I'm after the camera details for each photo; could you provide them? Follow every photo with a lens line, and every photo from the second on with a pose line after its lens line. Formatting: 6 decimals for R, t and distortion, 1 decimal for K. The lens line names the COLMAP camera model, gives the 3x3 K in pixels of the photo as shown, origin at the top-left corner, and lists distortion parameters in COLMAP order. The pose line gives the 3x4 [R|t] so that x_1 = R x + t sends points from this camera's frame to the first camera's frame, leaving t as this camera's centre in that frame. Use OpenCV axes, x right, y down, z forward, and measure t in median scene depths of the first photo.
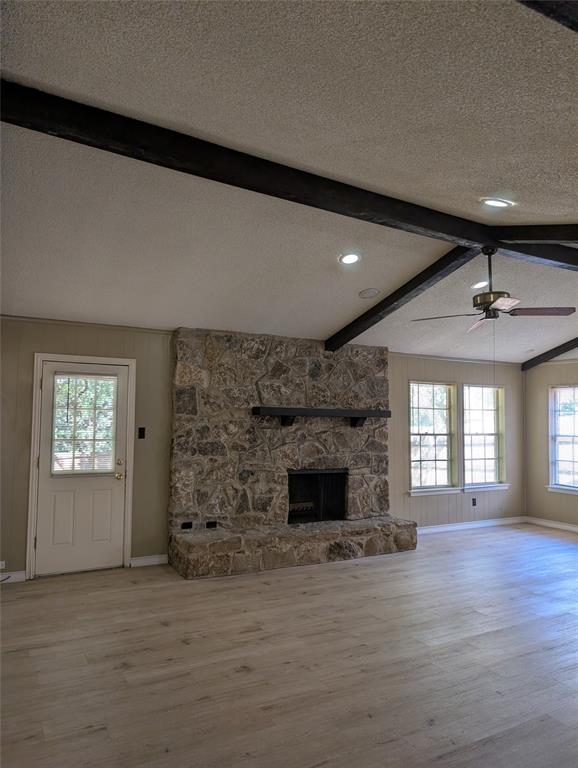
lens RADIAL K [[547.1, 0, 287.1], [0, 547.1, 371.5], [0, 0, 1]] dist [-0.000717, 0.000897]
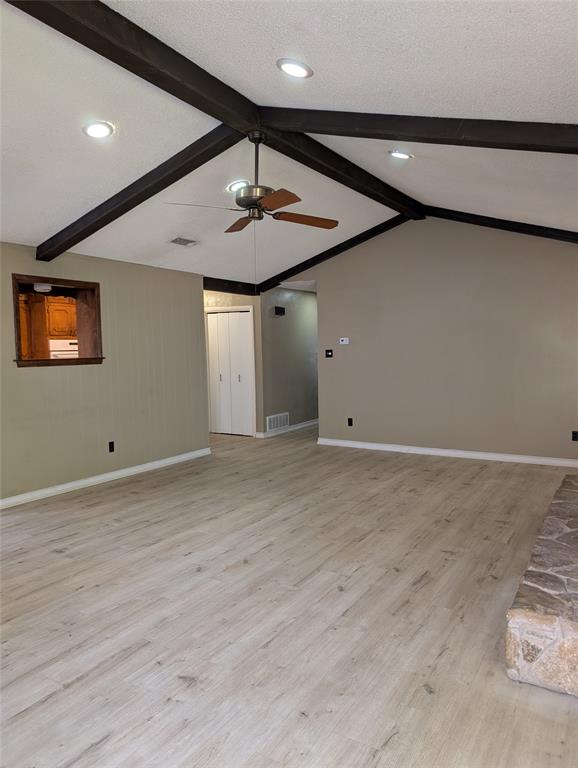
lens RADIAL K [[563.2, 0, 287.7], [0, 563.2, 376.8], [0, 0, 1]] dist [0.009415, 0.000295]
pose [[-0.871056, 0.027132, -0.490433, 0.582460], [0.047291, 0.998467, -0.028755, 0.136784], [0.488902, -0.048240, -0.871004, 1.357217]]
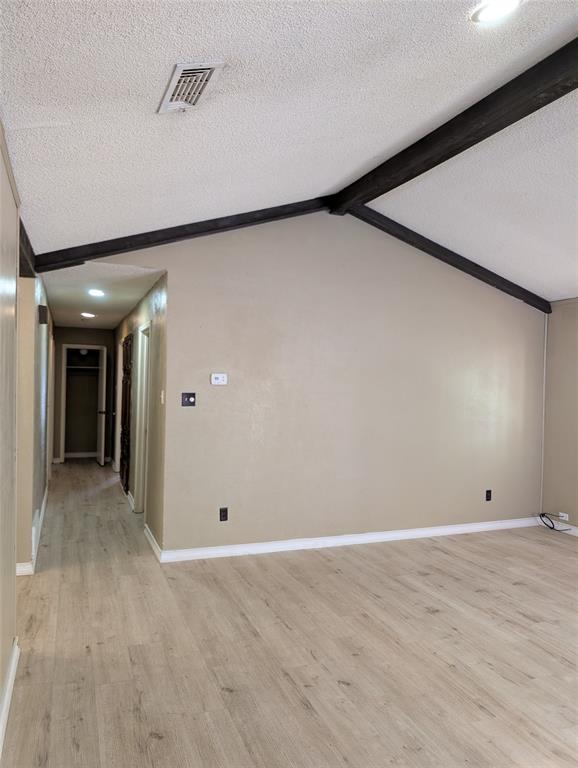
lens RADIAL K [[555.0, 0, 293.6], [0, 555.0, 384.0], [0, 0, 1]] dist [-0.000030, -0.003143]
pose [[-0.124428, -0.022993, -0.991962, 0.578825], [0.066077, 0.997320, -0.031405, 0.060653], [0.990026, -0.069453, -0.122575, 0.486897]]
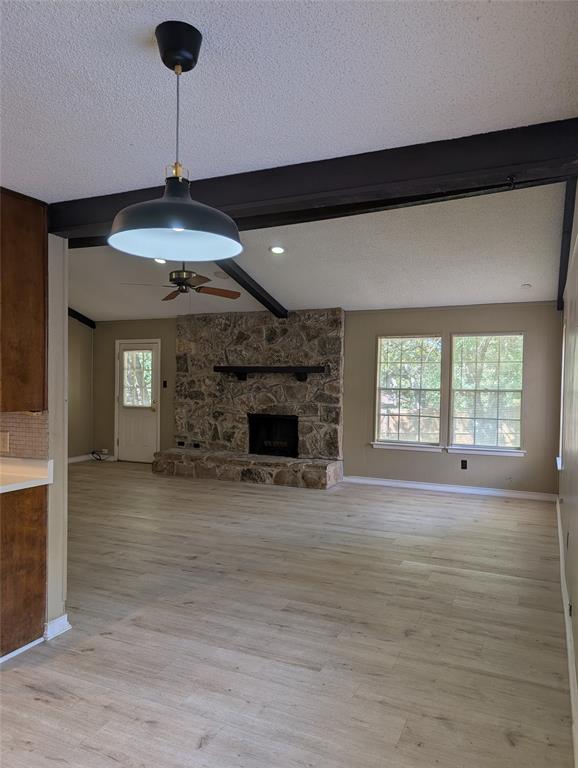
lens RADIAL K [[541.9, 0, 299.3], [0, 541.9, 388.2], [0, 0, 1]] dist [0.003001, -0.003477]
pose [[0.607377, 0.006782, -0.794385, 1.158250], [0.069561, 0.995669, 0.061686, 0.049612], [0.791362, -0.092725, 0.604275, 0.326897]]
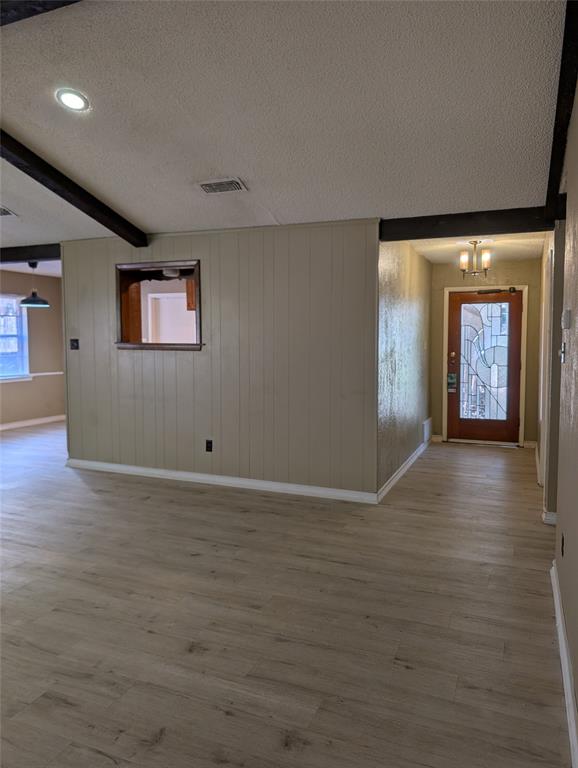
lens RADIAL K [[555.0, 0, 293.6], [0, 555.0, 384.0], [0, 0, 1]] dist [-0.000030, -0.003143]
pose [[-0.625779, -0.081276, 0.775754, -0.397874], [-0.082477, 0.995876, 0.037806, 0.076357], [-0.775627, -0.040323, -0.629902, 0.760233]]
